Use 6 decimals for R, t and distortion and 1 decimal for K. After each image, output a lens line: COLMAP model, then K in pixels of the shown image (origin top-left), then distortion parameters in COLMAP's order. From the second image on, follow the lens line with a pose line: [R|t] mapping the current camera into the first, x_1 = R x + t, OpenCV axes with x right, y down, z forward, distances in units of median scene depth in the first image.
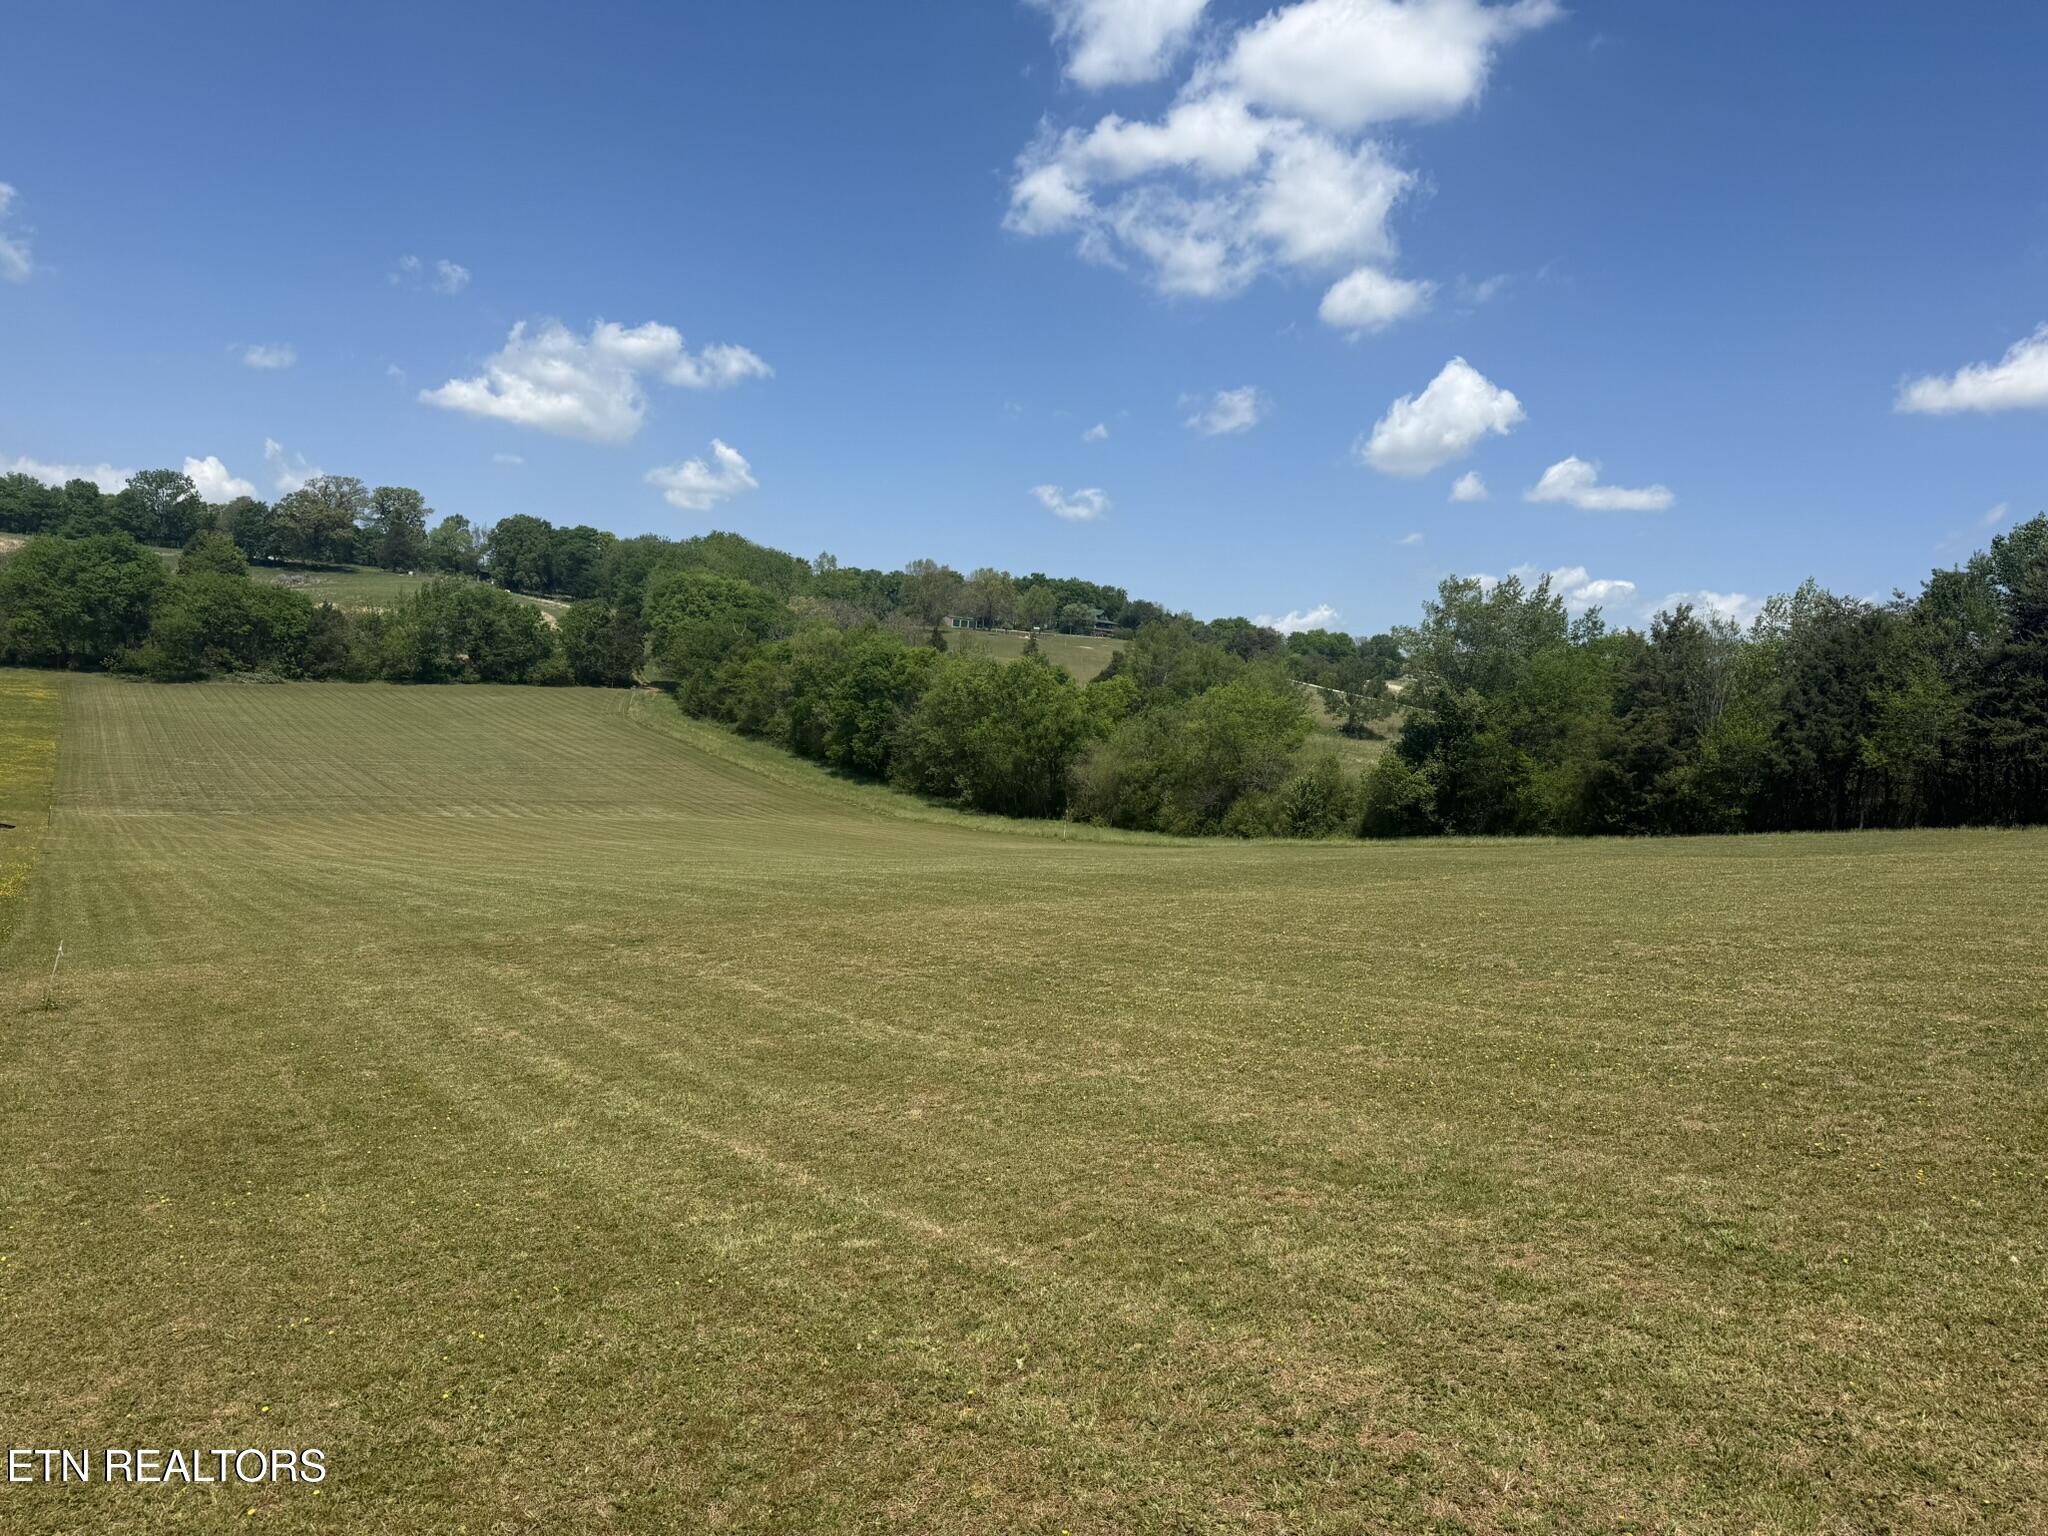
lens RADIAL K [[1460.7, 0, 1075.5], [0, 1460.7, 768.8], [0, 0, 1]] dist [-0.029443, 0.000822]
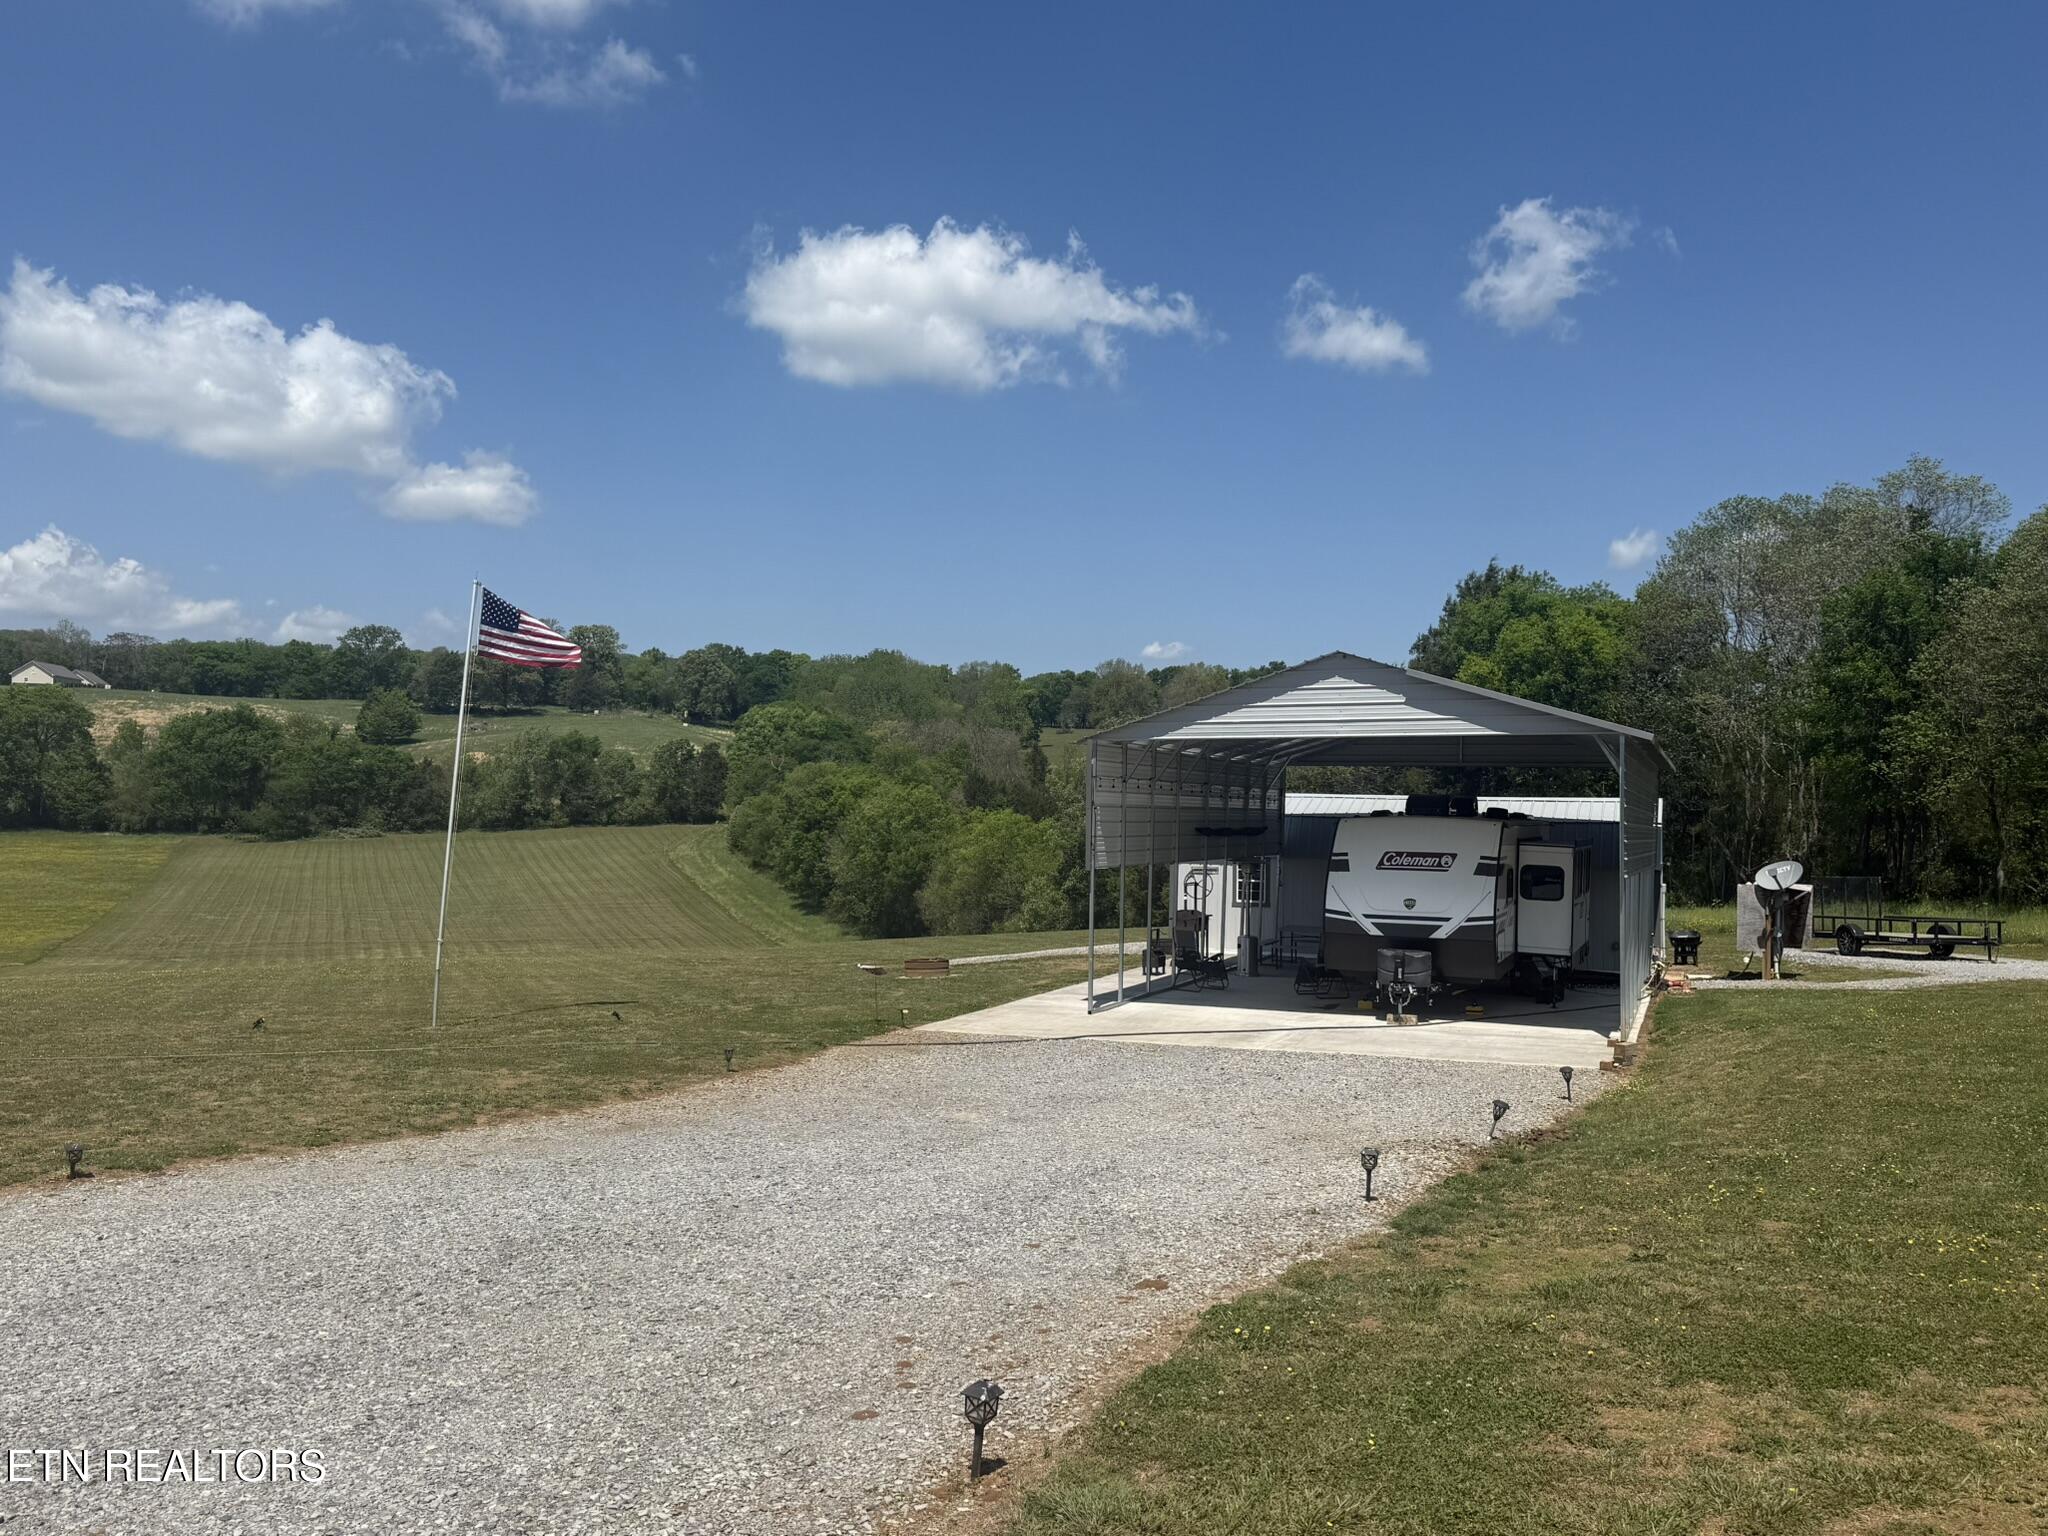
lens RADIAL K [[1717.0, 0, 1024.0], [0, 1717.0, 768.0], [0, 0, 1]] dist [0.159026, -0.328859]
pose [[0.961380, -0.053529, -0.269968, 0.238253], [0.035260, 0.996776, -0.072076, 0.000465], [0.272956, 0.059774, 0.960168, -0.102232]]
